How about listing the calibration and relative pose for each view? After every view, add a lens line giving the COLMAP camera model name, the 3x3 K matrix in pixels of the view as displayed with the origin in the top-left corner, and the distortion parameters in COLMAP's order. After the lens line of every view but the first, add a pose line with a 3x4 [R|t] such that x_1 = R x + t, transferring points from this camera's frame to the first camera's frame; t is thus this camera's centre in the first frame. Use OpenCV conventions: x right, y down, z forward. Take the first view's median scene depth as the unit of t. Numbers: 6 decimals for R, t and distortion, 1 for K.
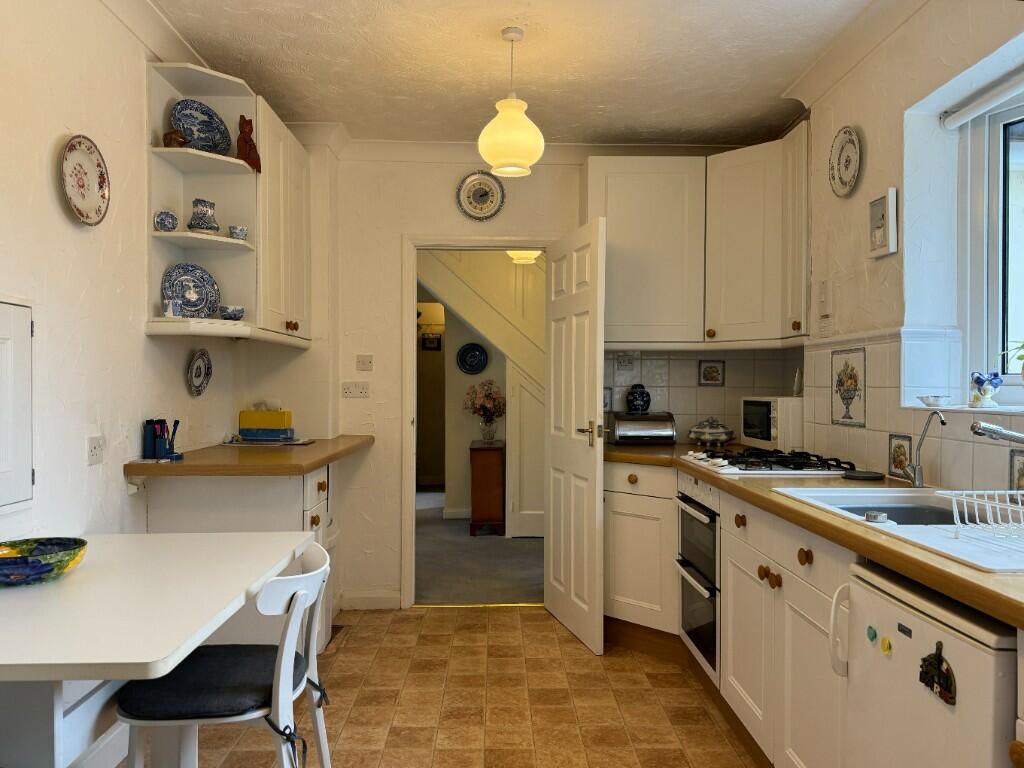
lens RADIAL K [[726.5, 0, 512.0], [0, 726.5, 384.0], [0, 0, 1]] dist [0.101075, -0.122564]
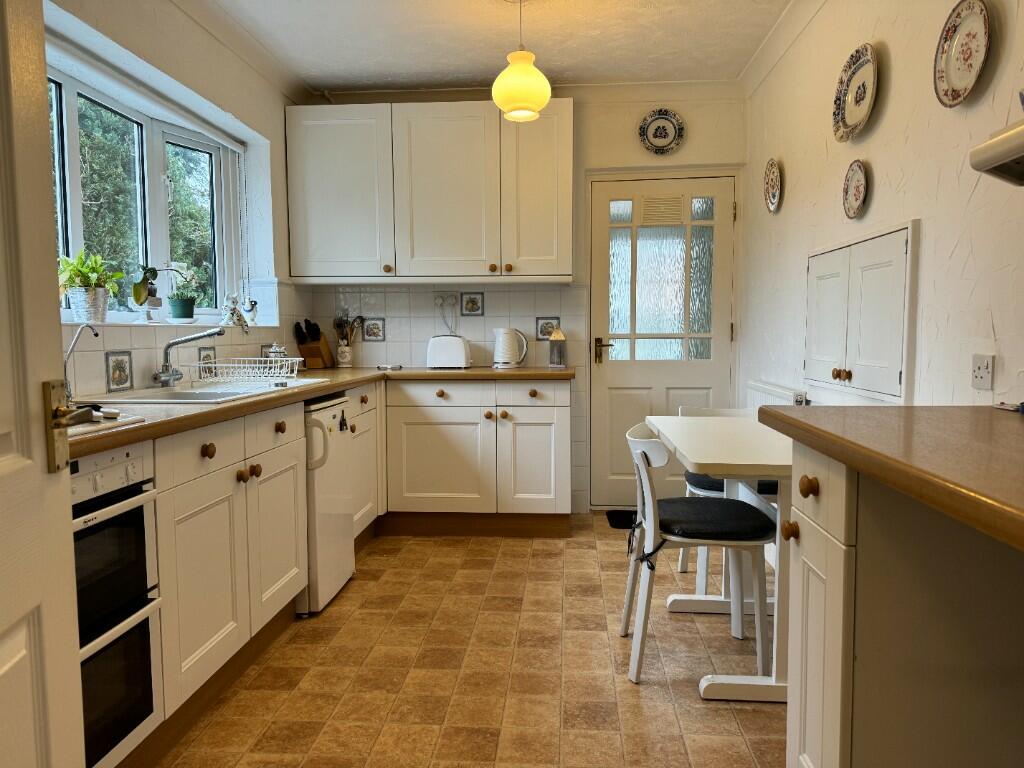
lens RADIAL K [[726.5, 0, 512.0], [0, 726.5, 384.0], [0, 0, 1]] dist [0.101075, -0.122564]
pose [[-0.994528, -0.007336, 0.104209, -0.125218], [0.000363, 0.997282, 0.073678, 0.033930], [-0.104466, 0.073313, -0.991823, 1.871202]]
